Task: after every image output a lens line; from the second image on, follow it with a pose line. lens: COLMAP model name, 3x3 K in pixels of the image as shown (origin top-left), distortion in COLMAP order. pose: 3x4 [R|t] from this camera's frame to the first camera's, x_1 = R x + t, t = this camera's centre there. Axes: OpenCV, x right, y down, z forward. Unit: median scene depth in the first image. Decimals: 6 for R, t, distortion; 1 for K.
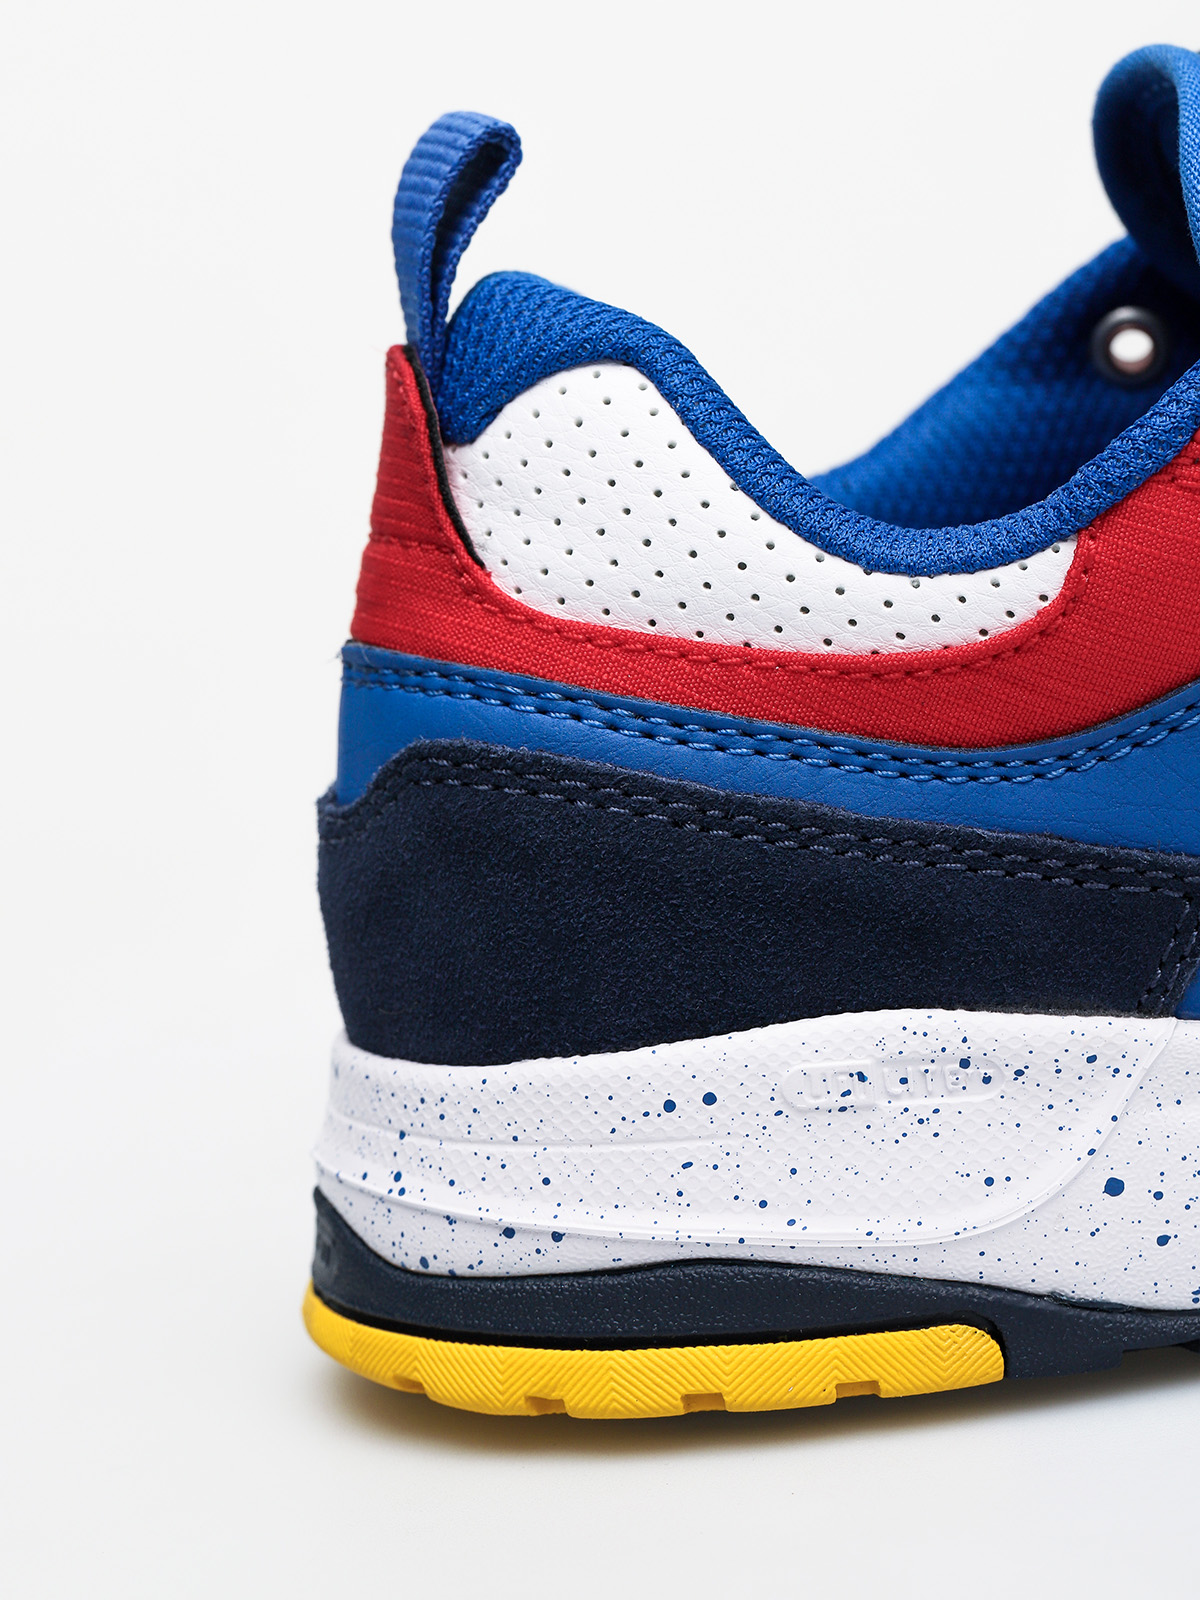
lens RADIAL K [[6878.1, 0, 600.0], [0, 6878.1, 800.0], [0, 0, 1]] dist [-0.071482, -3.416995]
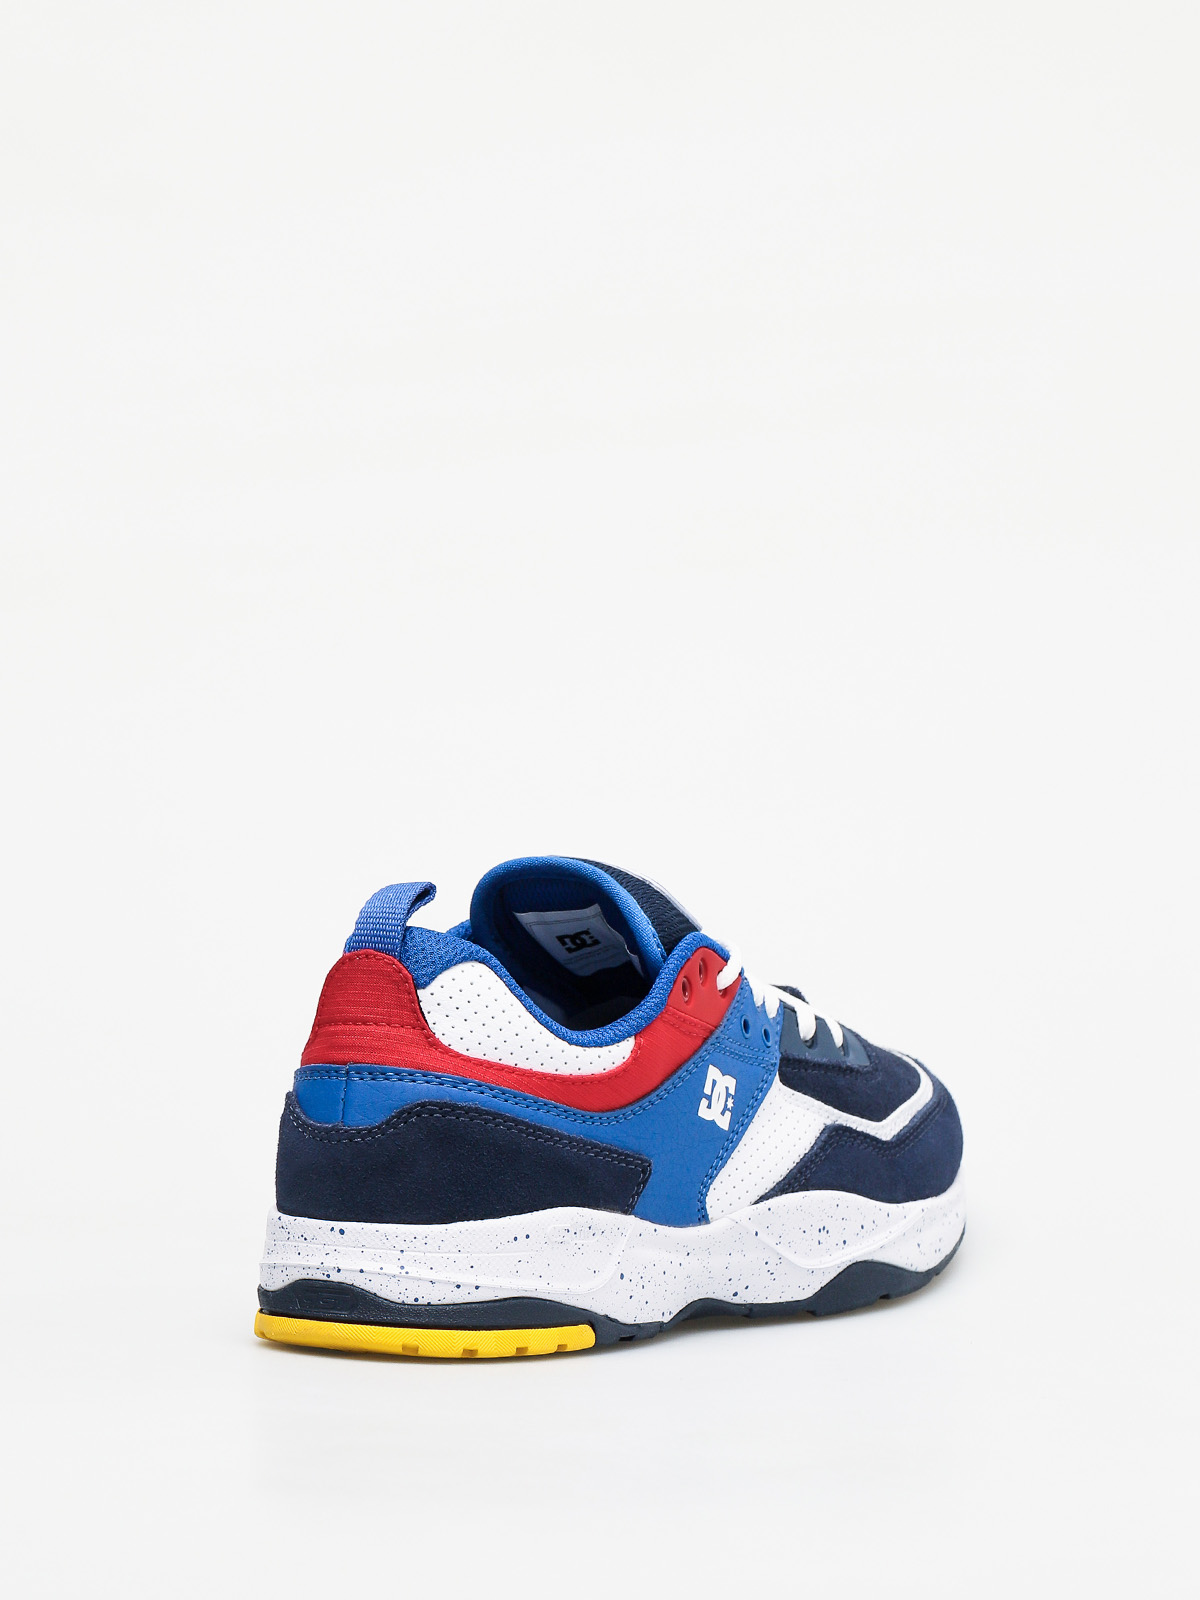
lens RADIAL K [[6878.1, 0, 600.0], [0, 6878.1, 800.0], [0, 0, 1]] dist [-0.071482, -3.416995]
pose [[0.661944, 0.090207, 0.744106, -1.971968], [0.009901, 0.991593, -0.129017, 0.220278], [-0.749488, 0.092770, 0.655485, -0.795016]]
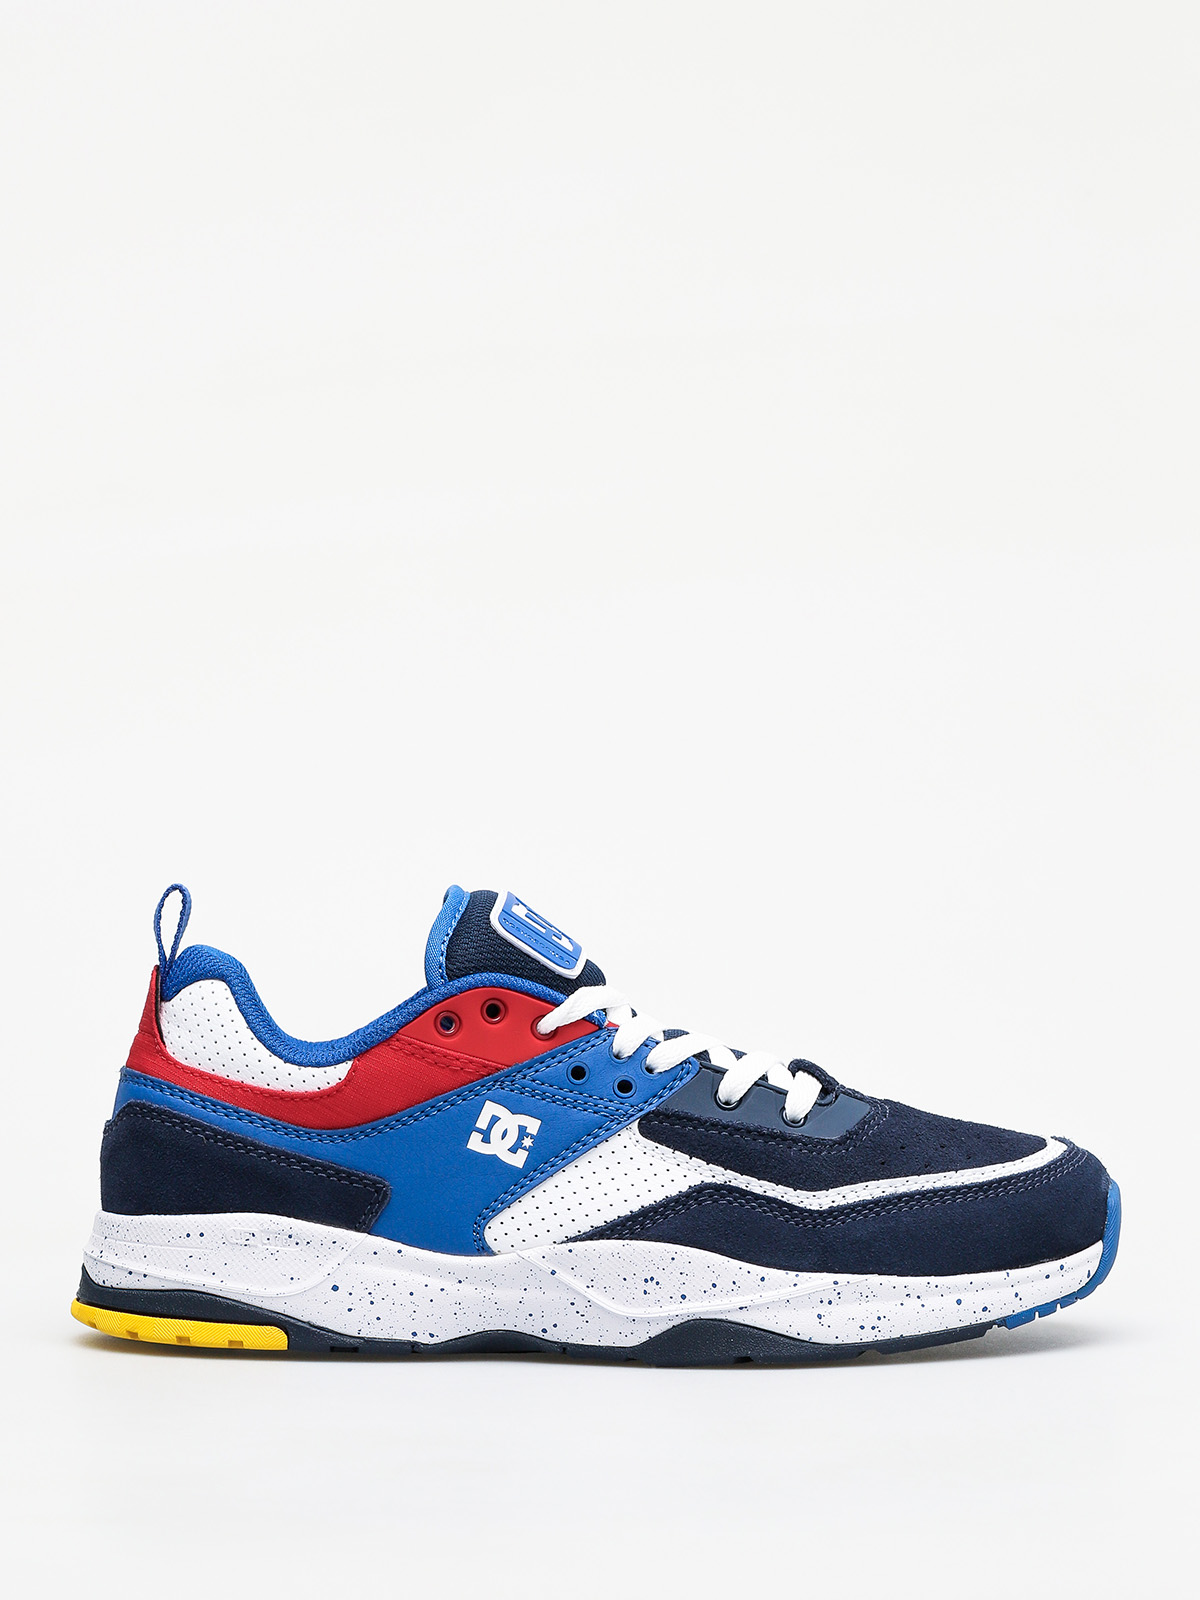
lens RADIAL K [[6878.1, 0, 600.0], [0, 6878.1, 800.0], [0, 0, 1]] dist [-0.071482, -3.416995]
pose [[0.979084, 0.146540, -0.141137, 0.555635], [-0.163990, 0.978995, -0.121143, 0.185581], [0.120420, 0.141754, 0.982550, -1.822049]]
